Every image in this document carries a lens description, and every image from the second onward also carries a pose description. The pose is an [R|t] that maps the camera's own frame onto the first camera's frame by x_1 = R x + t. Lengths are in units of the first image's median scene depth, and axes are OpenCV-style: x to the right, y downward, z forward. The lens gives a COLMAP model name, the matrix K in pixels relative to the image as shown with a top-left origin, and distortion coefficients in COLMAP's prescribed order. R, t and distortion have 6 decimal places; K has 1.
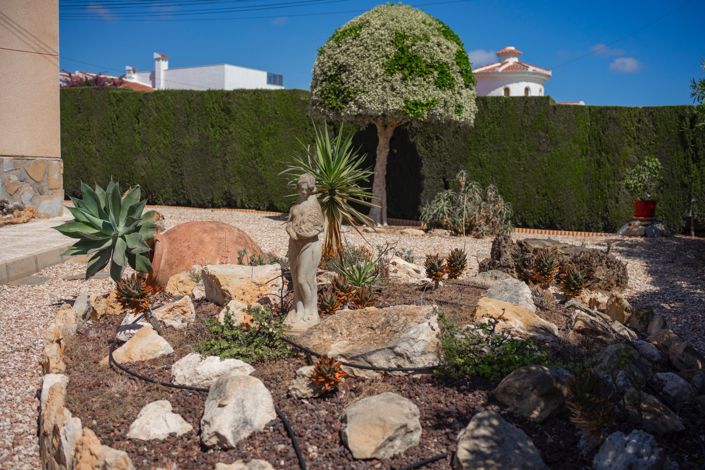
lens RADIAL K [[819.1, 0, 352.5], [0, 819.1, 235.0], [0, 0, 1]] dist [-0.055082, 0.031518]
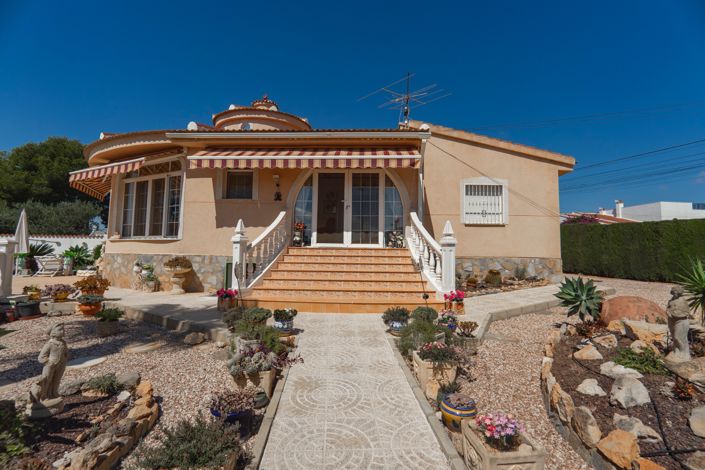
lens RADIAL K [[334.7, 0, 357.4], [0, 334.7, 229.1], [0, 0, 1]] dist [-0.018236, 0.007905]
pose [[0.617871, -0.058692, -0.784086, 0.077405], [-0.063761, 0.990186, -0.124364, -0.042159], [0.783690, 0.126835, 0.608064, -0.126226]]
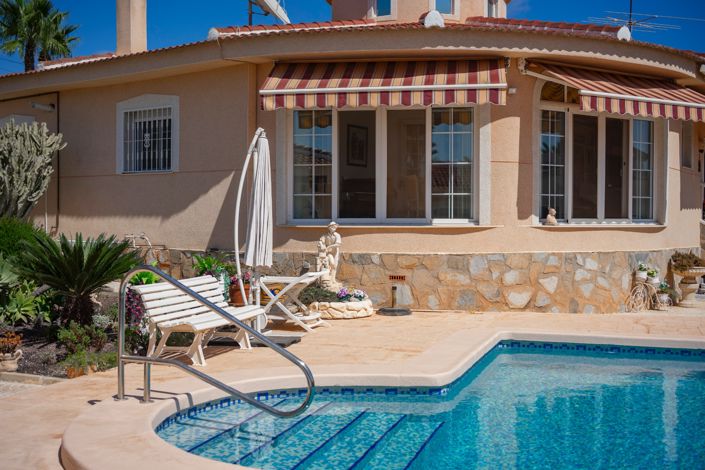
lens RADIAL K [[819.1, 0, 352.5], [0, 819.1, 235.0], [0, 0, 1]] dist [-0.055082, 0.031518]
pose [[0.995078, -0.007295, 0.098825, -2.862032], [0.012442, 0.998592, -0.051569, 0.006436], [-0.098310, 0.052544, 0.993768, -2.174450]]
